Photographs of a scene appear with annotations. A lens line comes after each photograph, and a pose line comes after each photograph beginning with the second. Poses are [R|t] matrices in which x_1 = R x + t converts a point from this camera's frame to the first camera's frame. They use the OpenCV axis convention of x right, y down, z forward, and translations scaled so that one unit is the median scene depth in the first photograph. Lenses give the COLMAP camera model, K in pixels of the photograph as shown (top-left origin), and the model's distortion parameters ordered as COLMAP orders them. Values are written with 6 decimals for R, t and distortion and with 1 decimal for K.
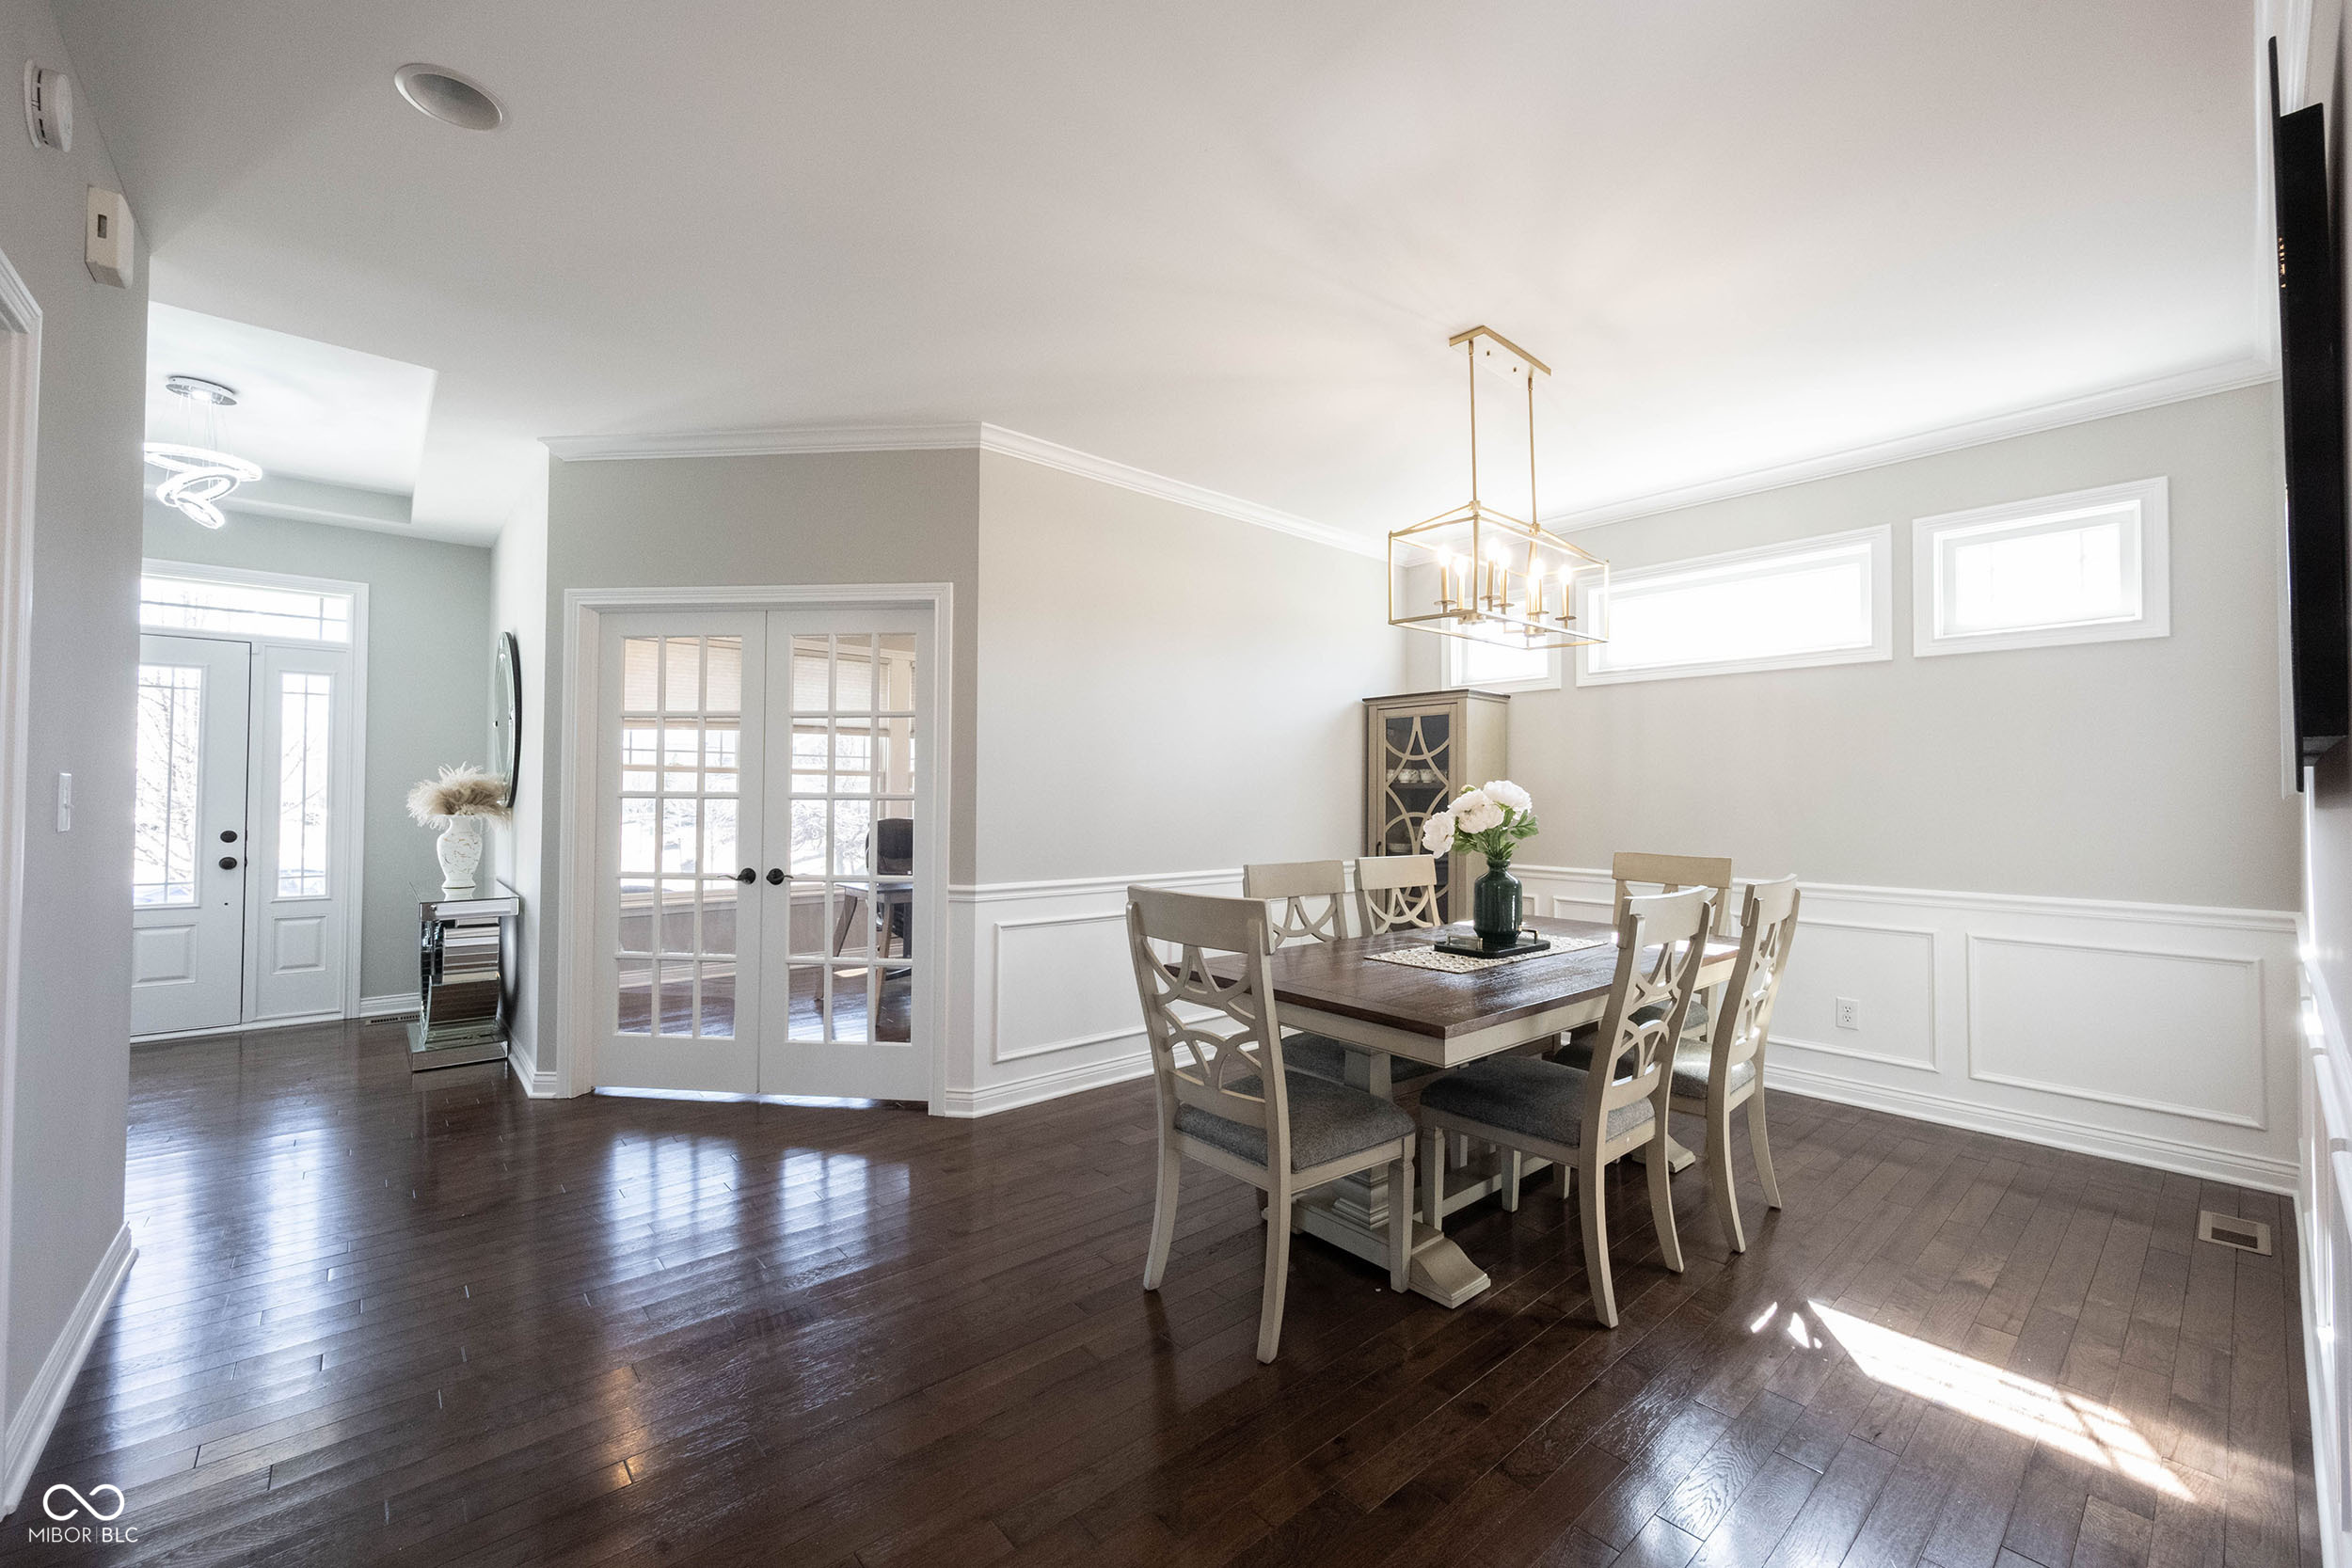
lens RADIAL K [[935.6, 0, 1168.0], [0, 935.6, 783.7], [0, 0, 1]] dist [-0.000239, -0.000313]
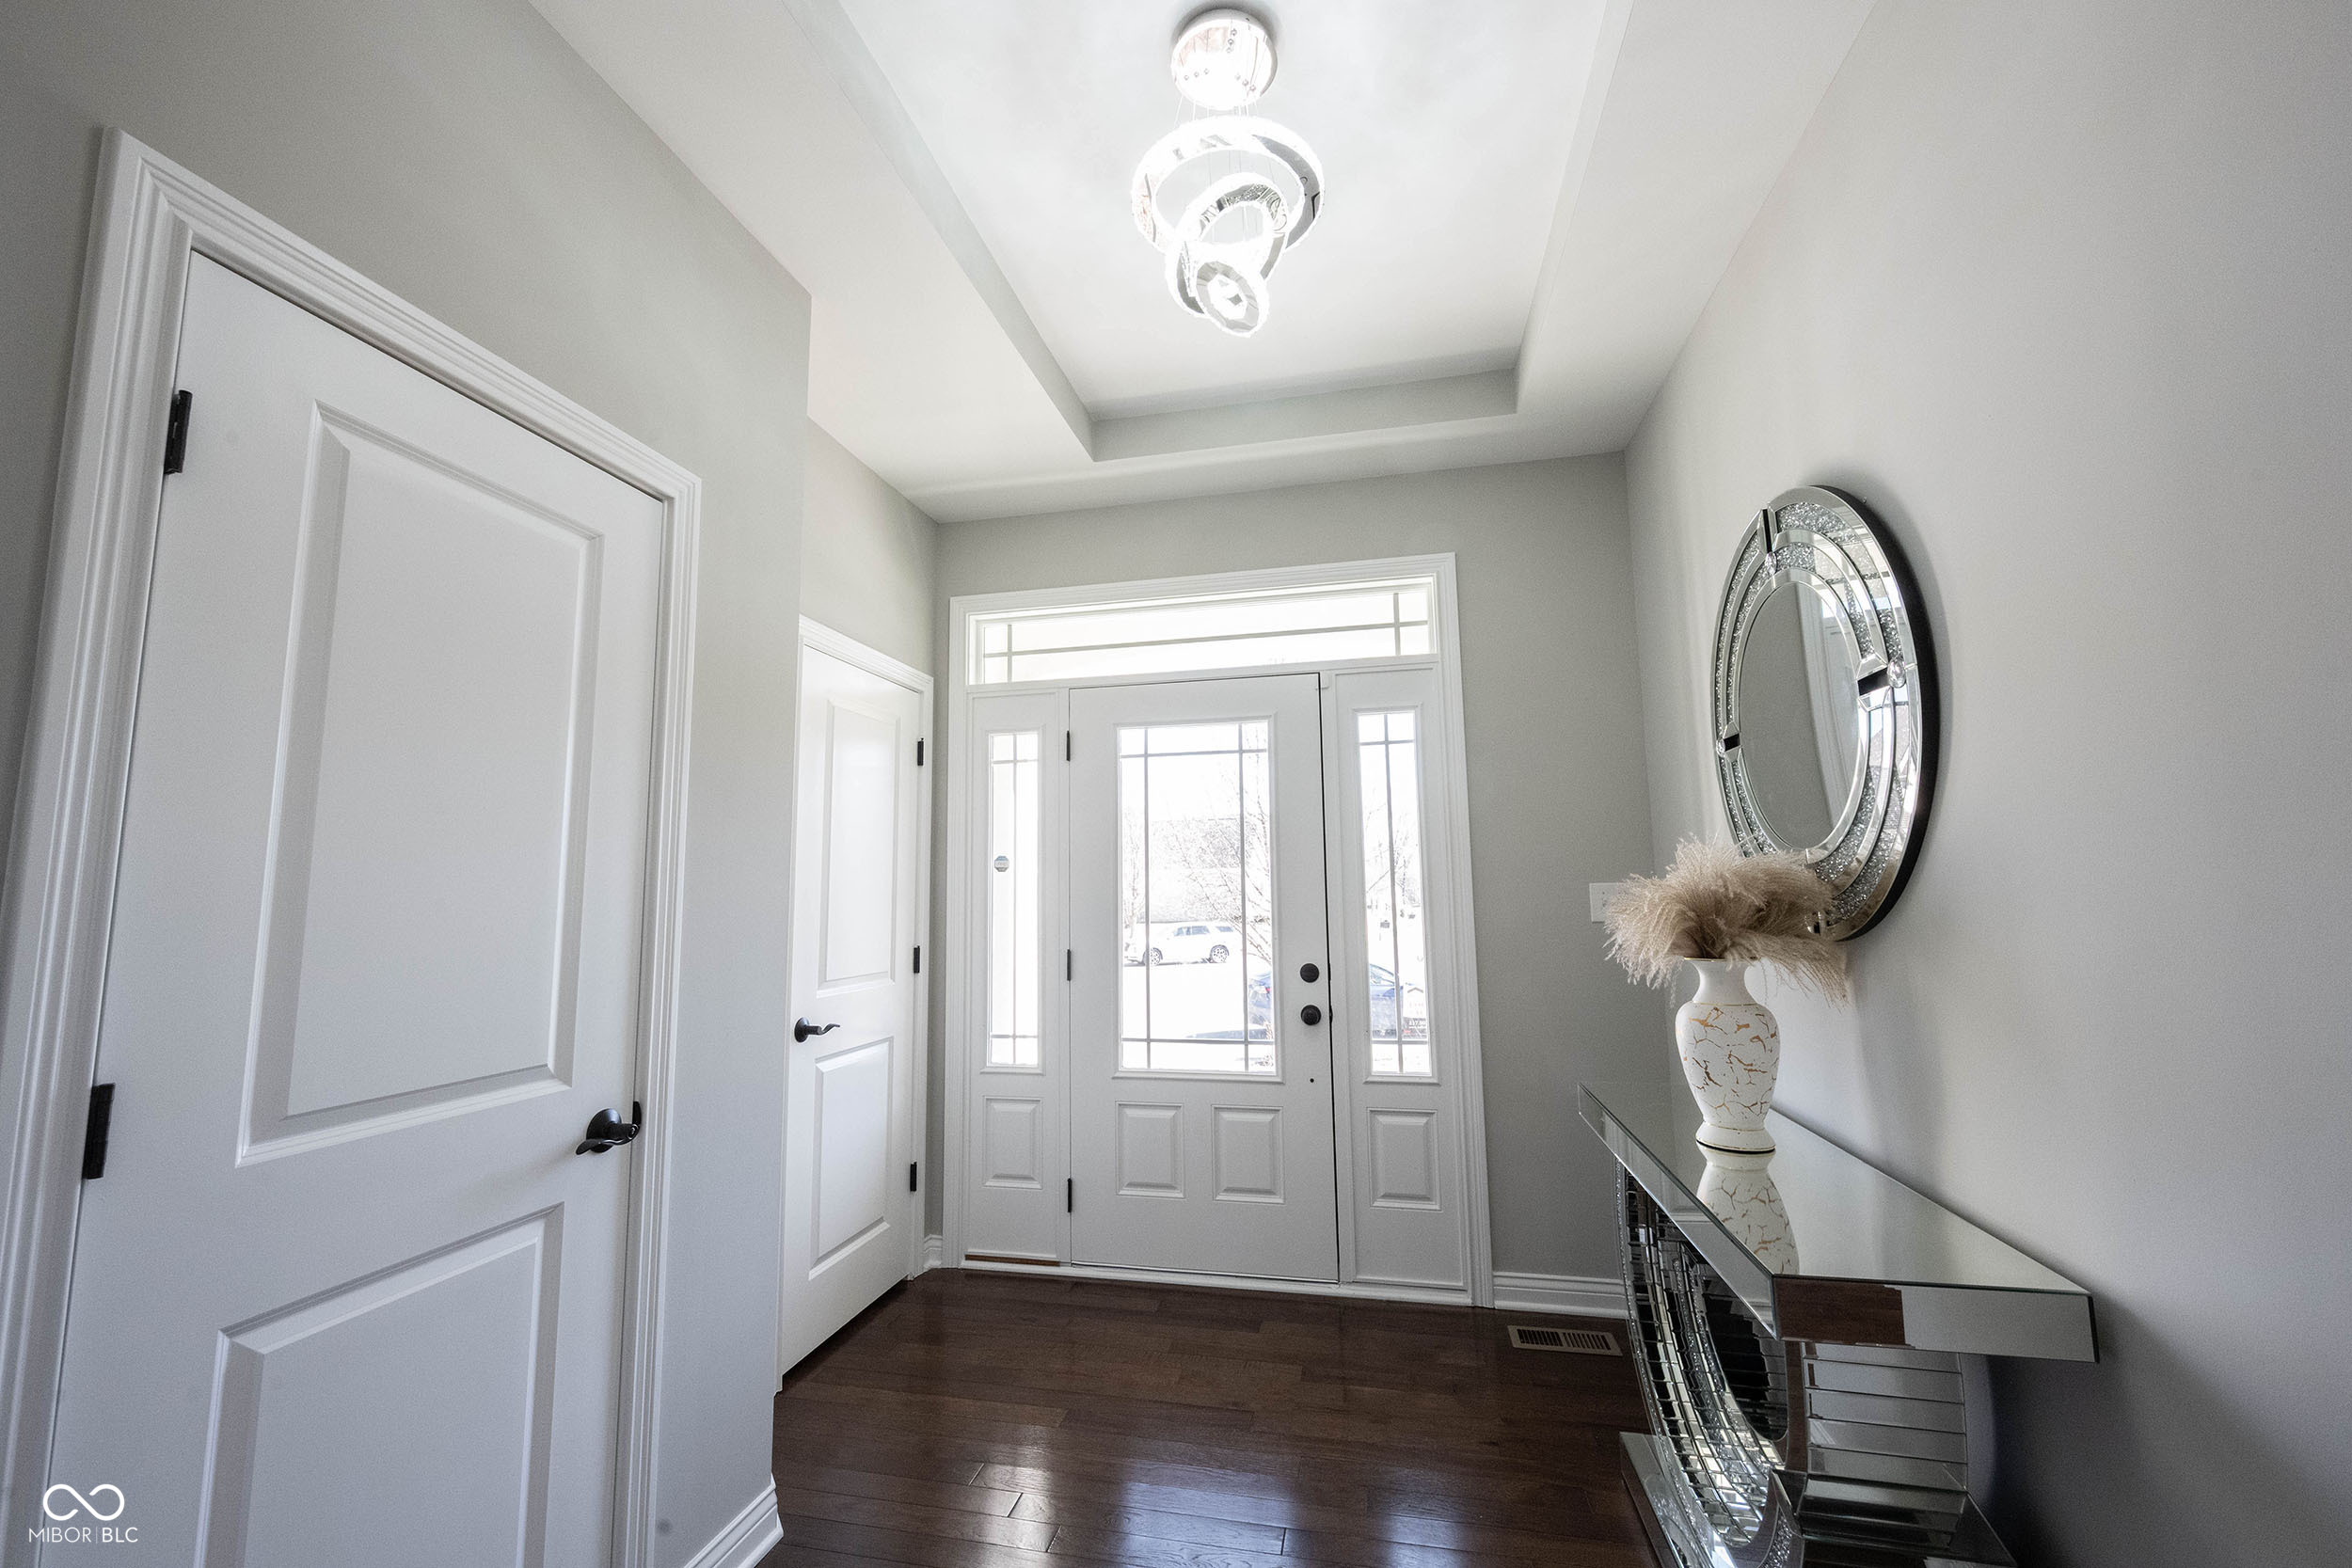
lens RADIAL K [[935.6, 0, 1168.0], [0, 935.6, 783.7], [0, 0, 1]] dist [-0.000239, -0.000313]
pose [[0.587942, -0.110257, -0.801353, -0.523047], [0.031092, 0.993015, -0.113815, -0.001590], [0.808305, 0.042001, 0.587264, 0.529045]]
